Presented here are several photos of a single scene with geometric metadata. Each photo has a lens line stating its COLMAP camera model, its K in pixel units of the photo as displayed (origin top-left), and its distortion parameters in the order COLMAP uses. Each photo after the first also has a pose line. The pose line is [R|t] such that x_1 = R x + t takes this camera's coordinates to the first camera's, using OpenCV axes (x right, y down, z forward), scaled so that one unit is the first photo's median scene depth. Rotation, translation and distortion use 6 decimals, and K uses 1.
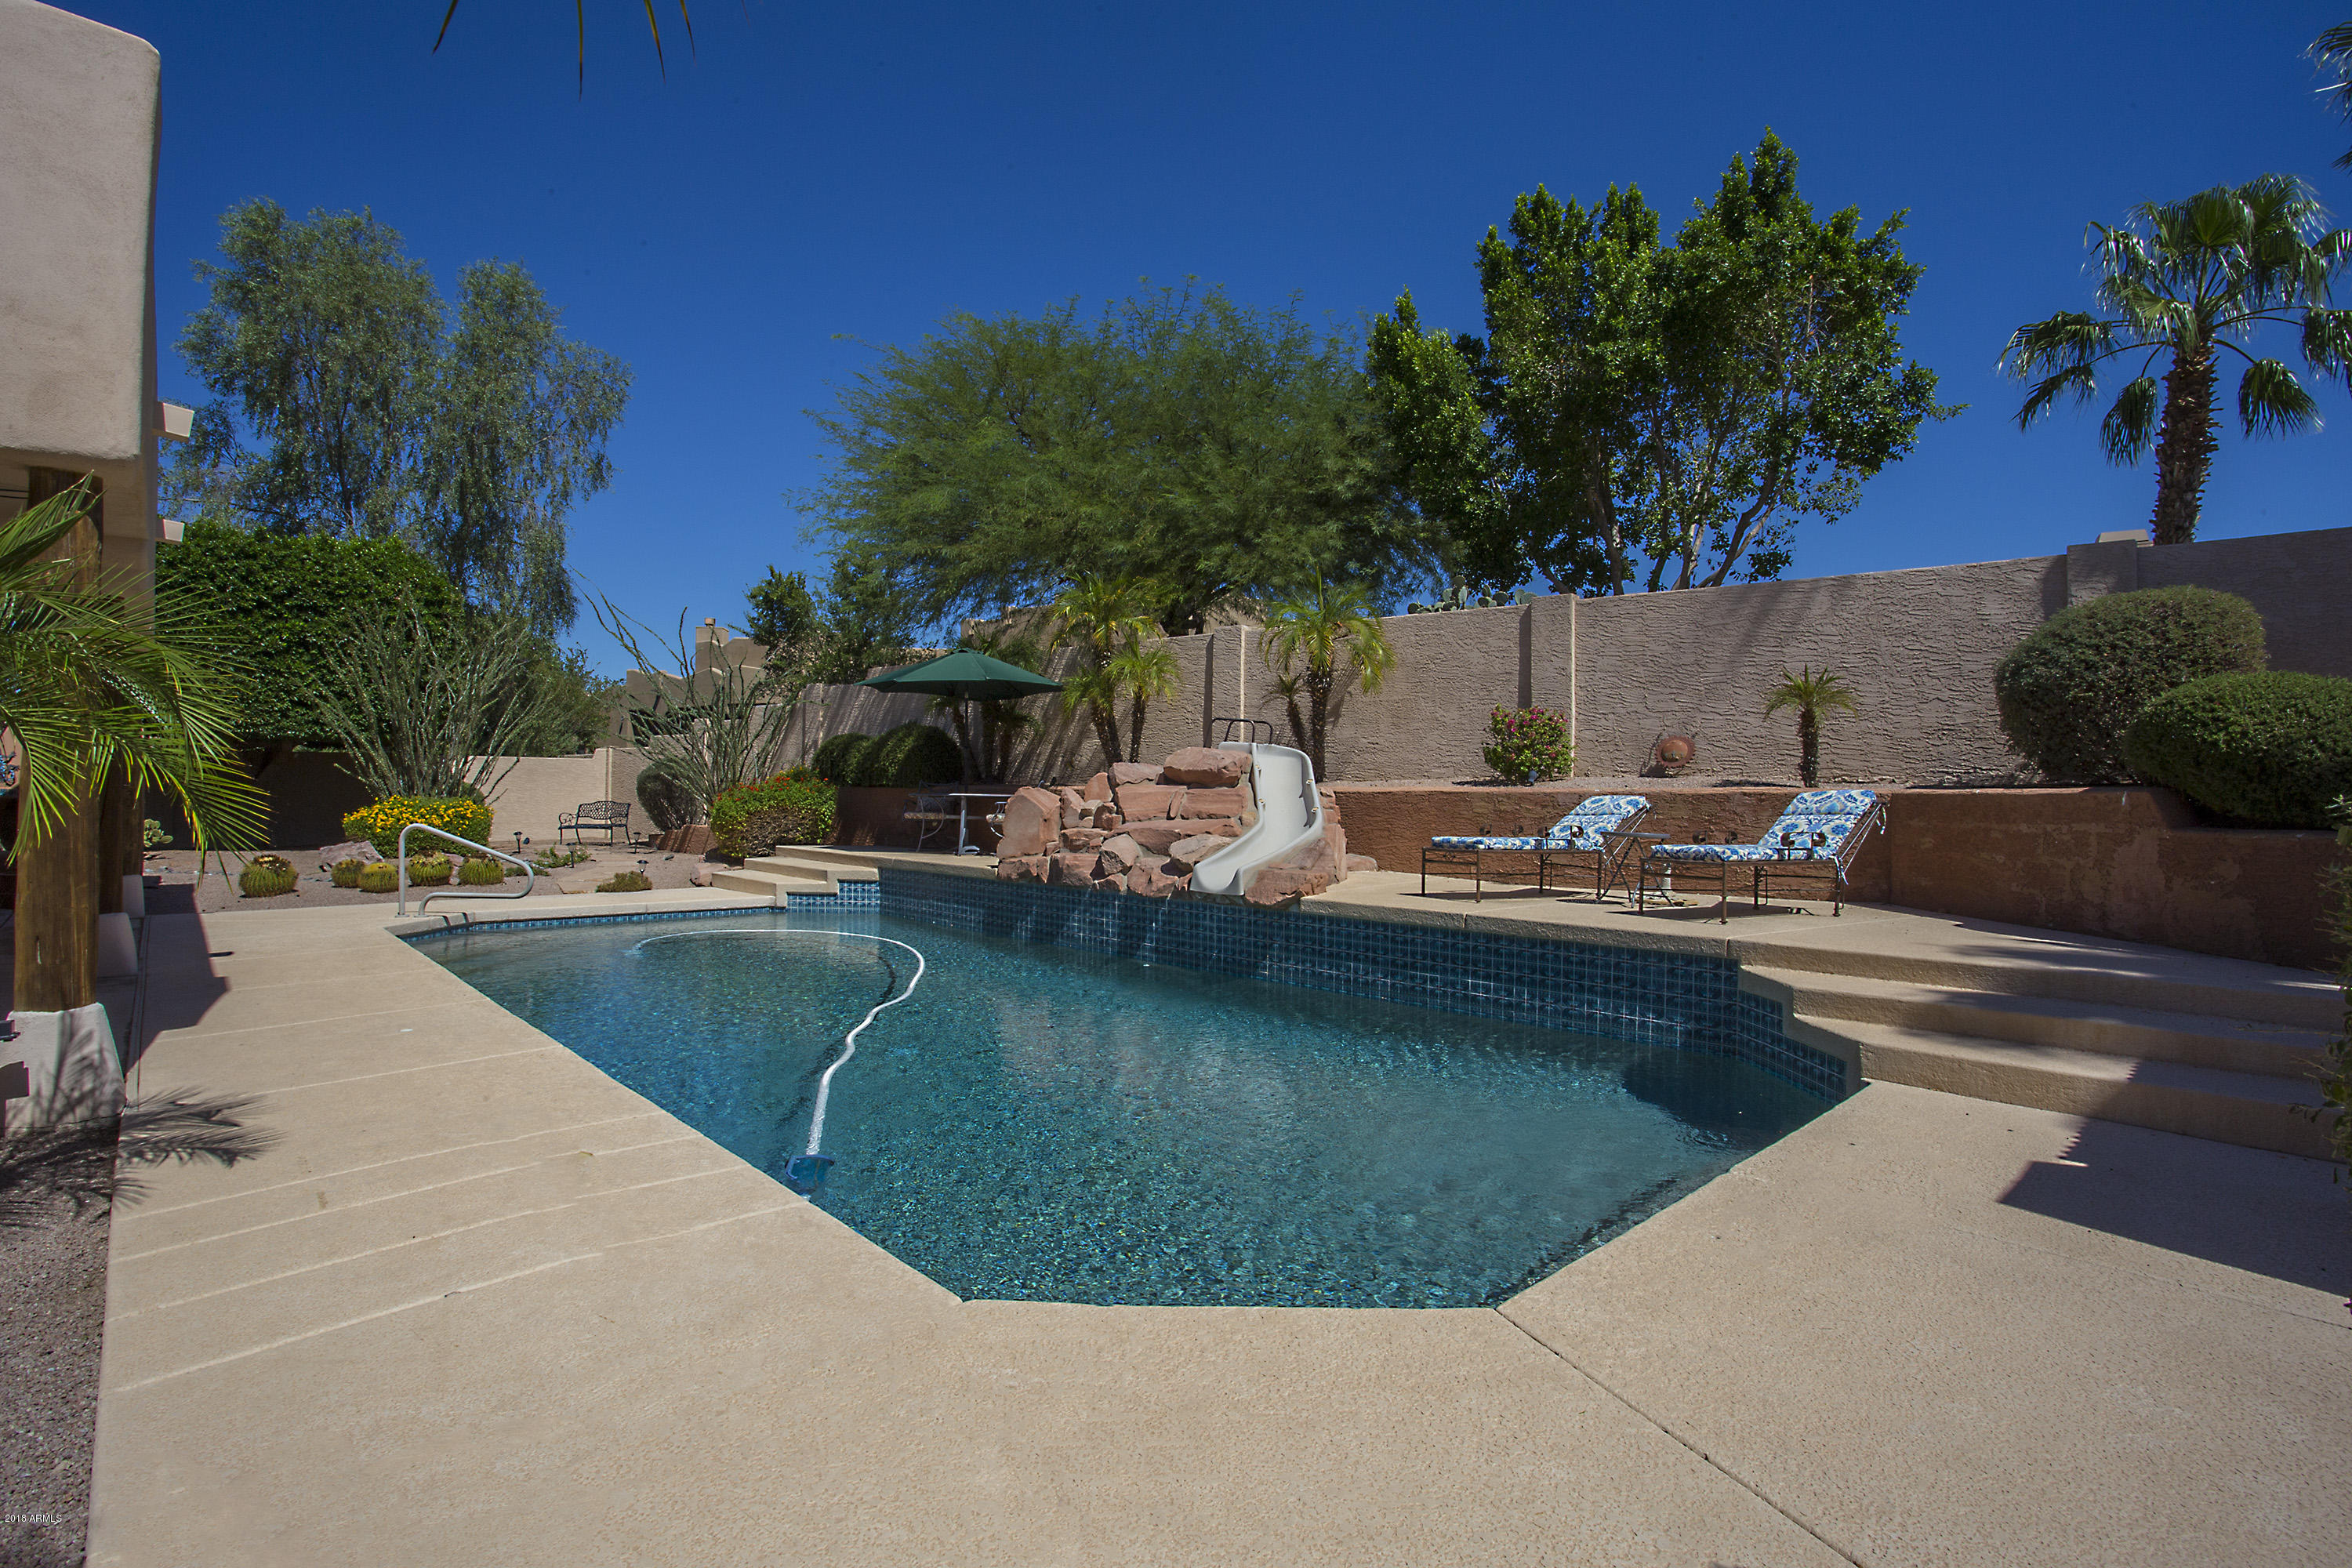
lens RADIAL K [[1147.2, 0, 1157.1], [0, 1147.2, 776.3], [0, 0, 1]] dist [-0.071077, 0.030706]
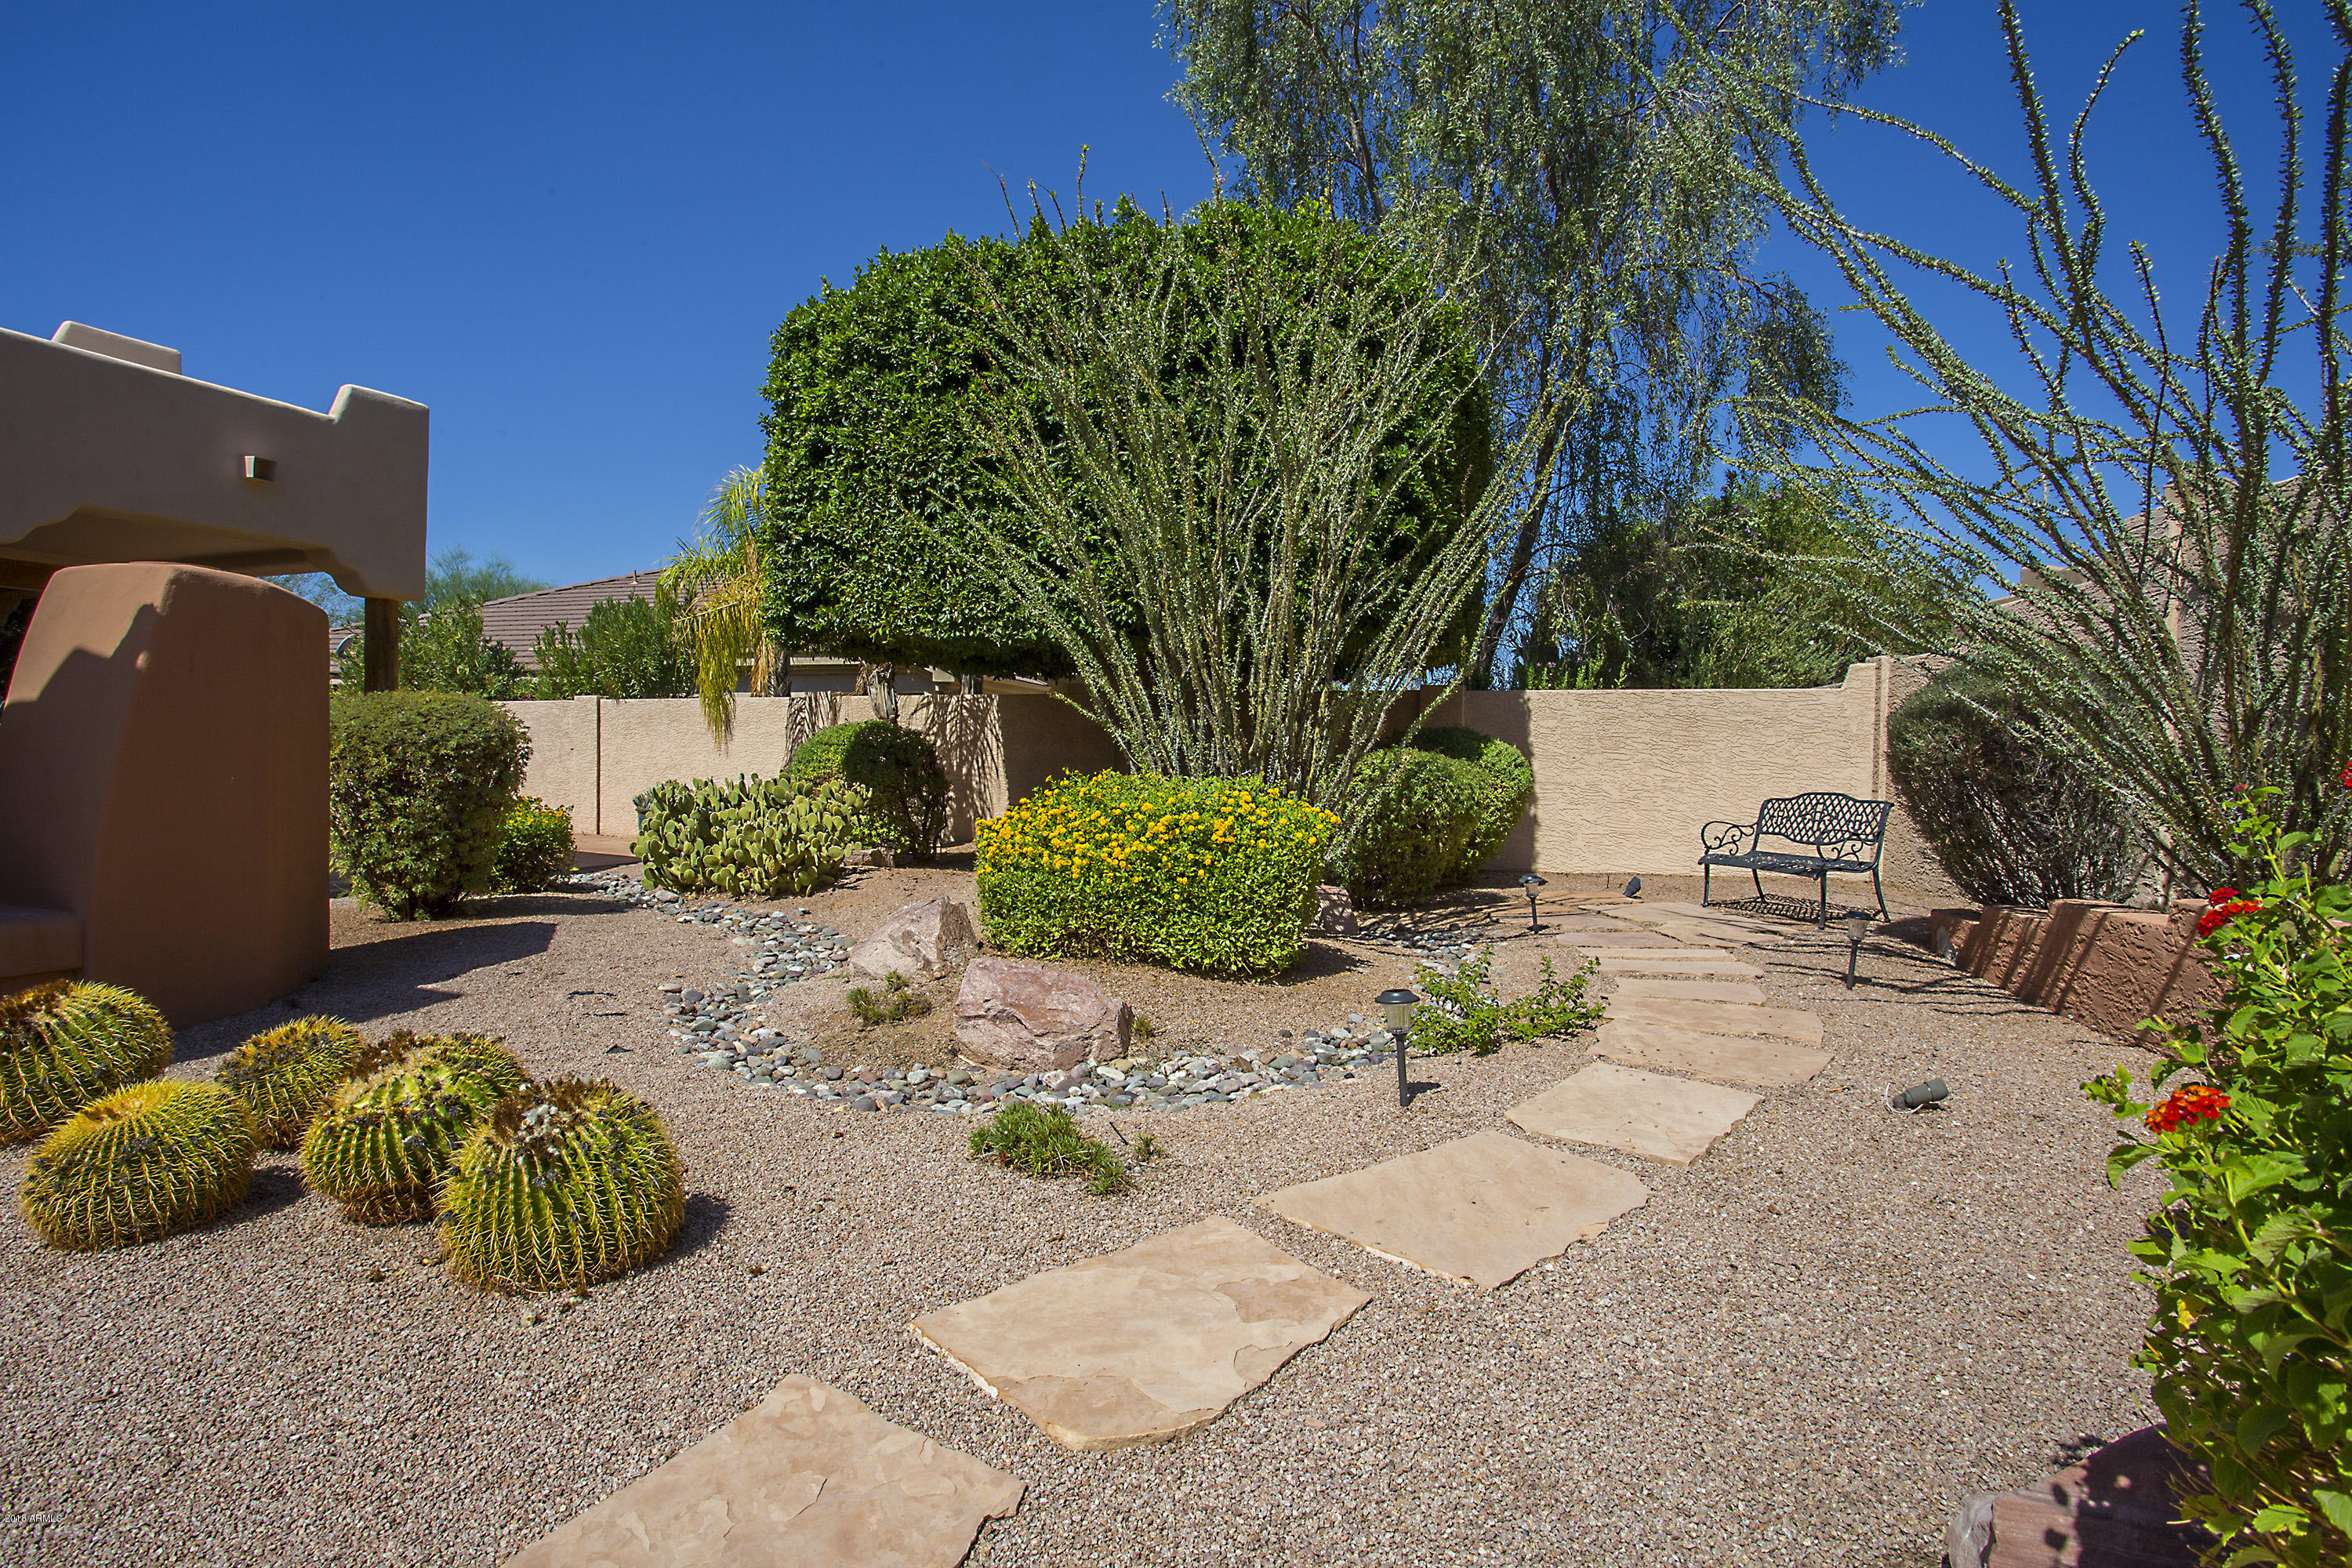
lens RADIAL K [[1147.2, 0, 1157.1], [0, 1147.2, 776.3], [0, 0, 1]] dist [-0.071077, 0.030706]
pose [[0.428873, 0.014408, -0.903250, -0.422873], [0.003464, 0.999839, 0.017594, 0.016164], [0.903358, -0.010674, 0.428755, 1.073063]]
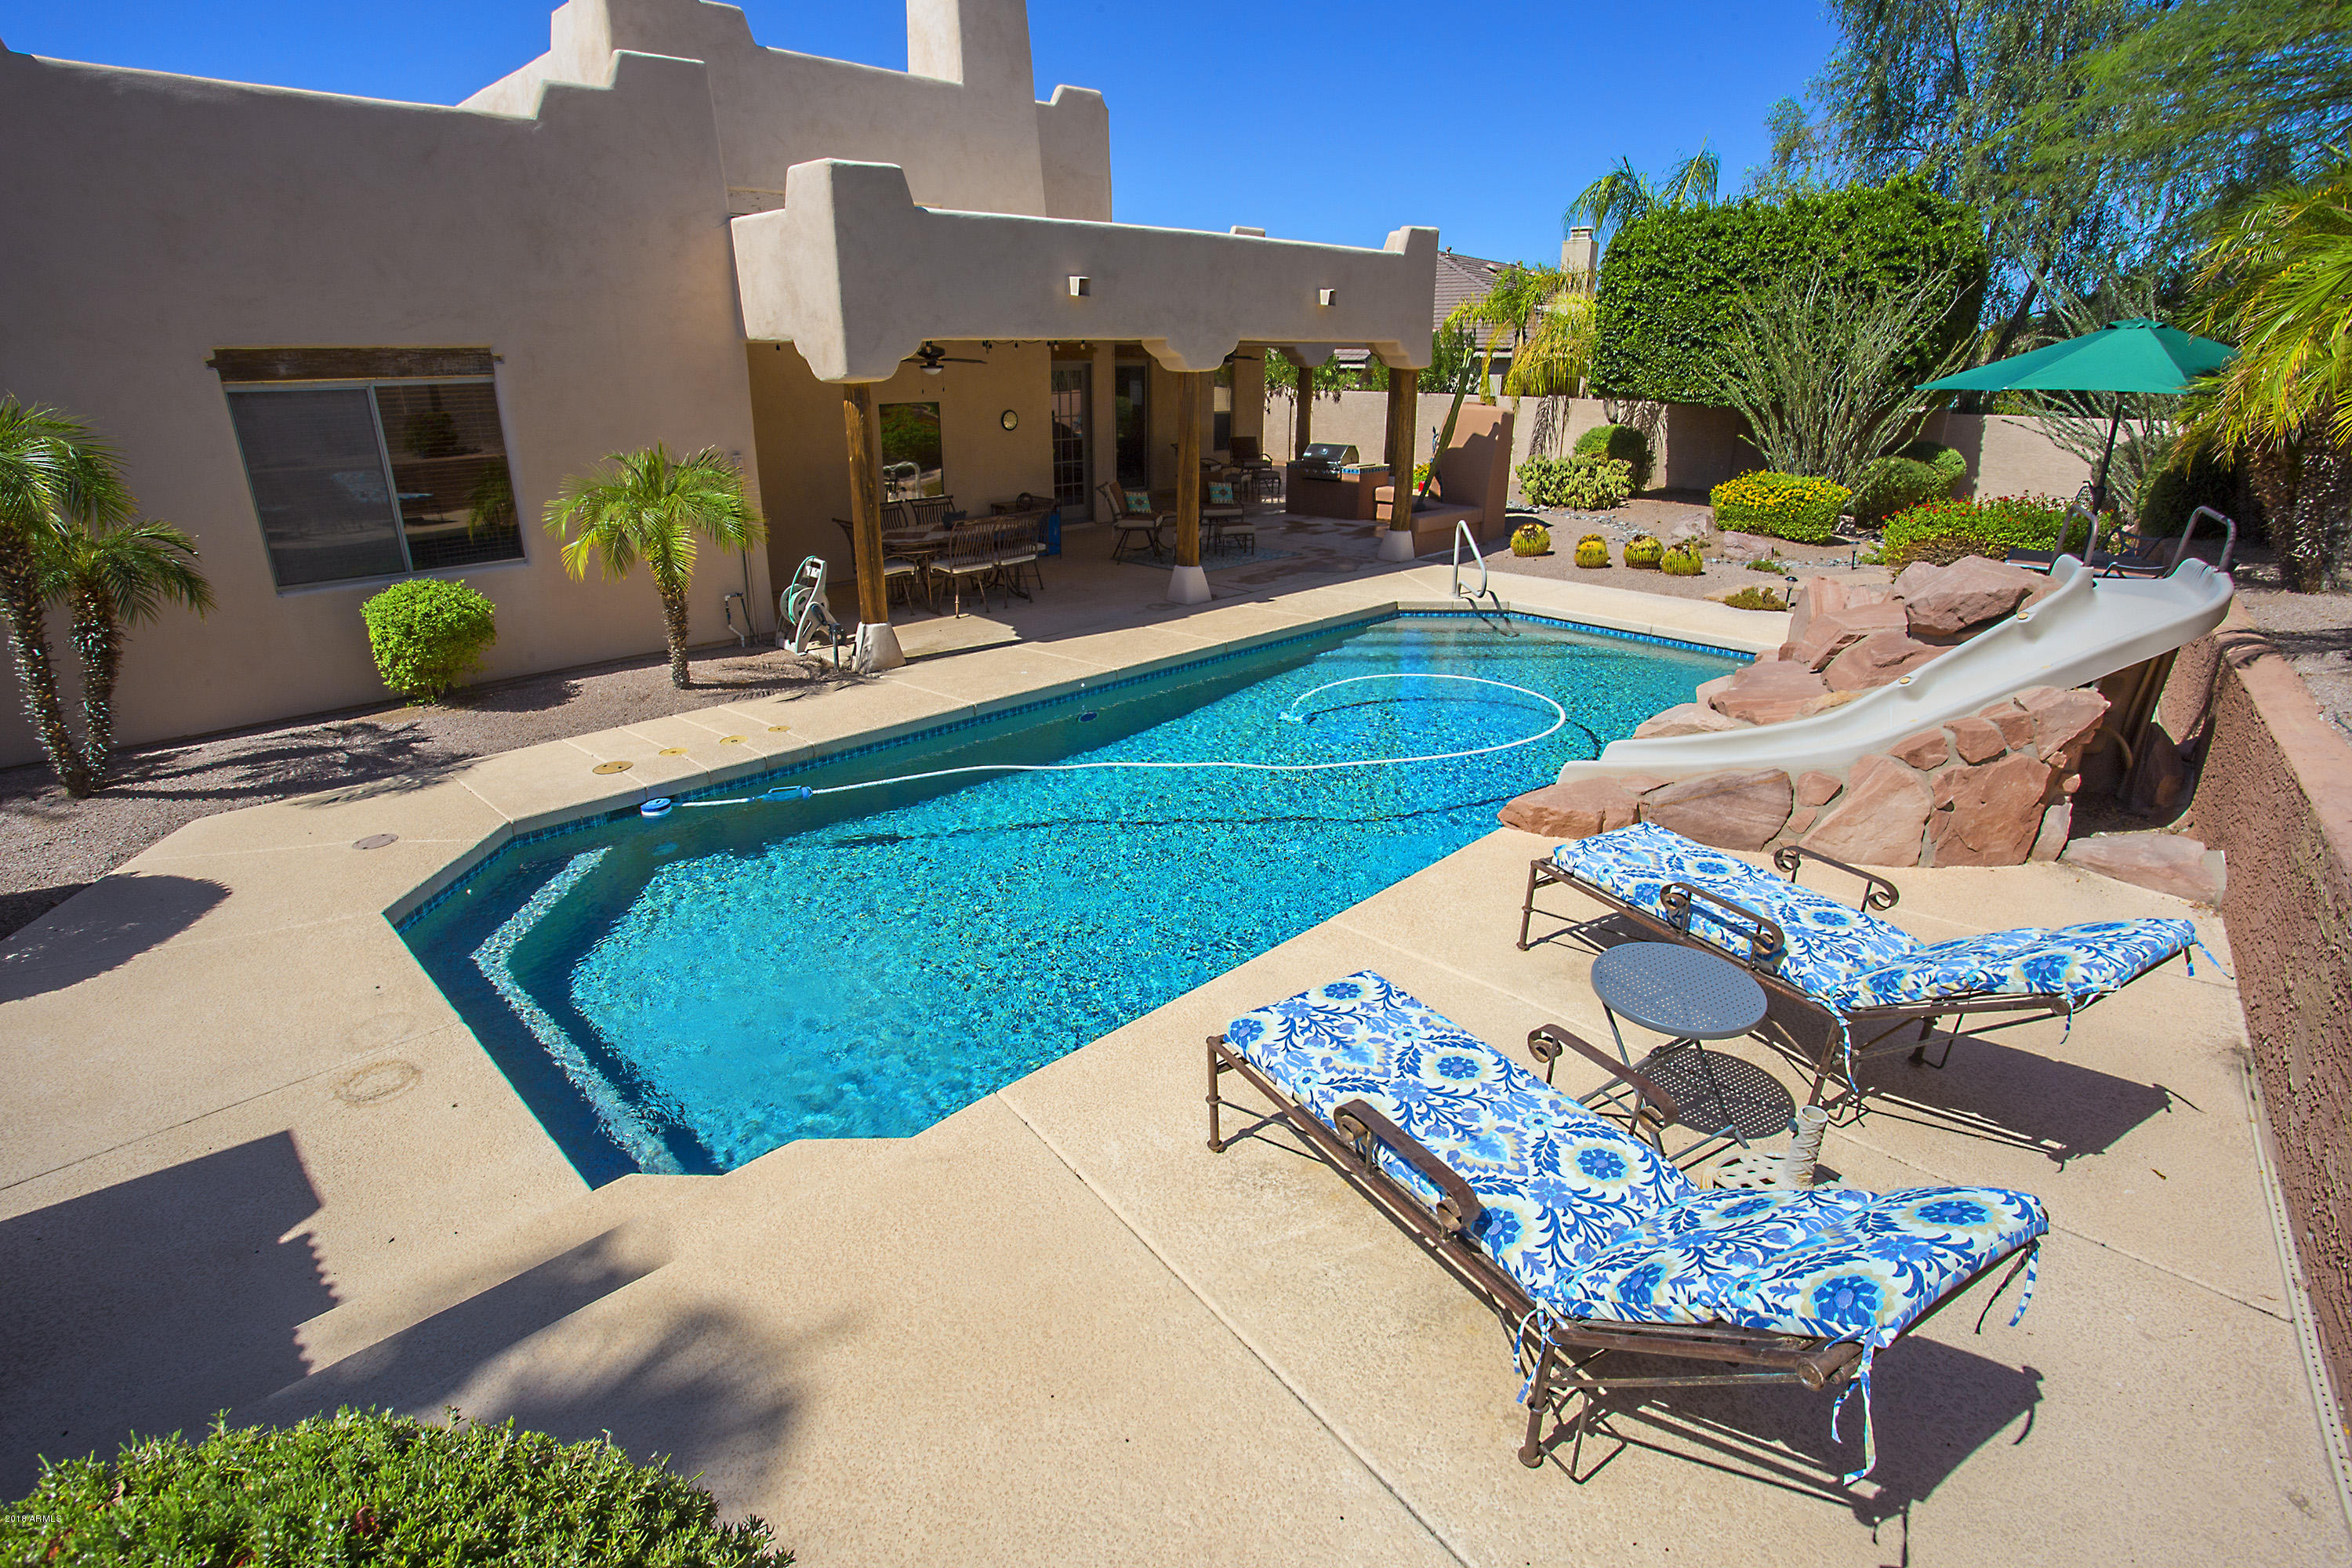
lens RADIAL K [[1161.0, 0, 1166.2], [0, 1161.0, 775.6], [0, 0, 1]] dist [-0.072084, 0.033877]
pose [[0.046474, 0.334769, -0.941153, 0.474616], [0.015558, 0.941815, 0.335772, -0.098600], [0.998798, -0.030247, 0.038562, 0.498965]]
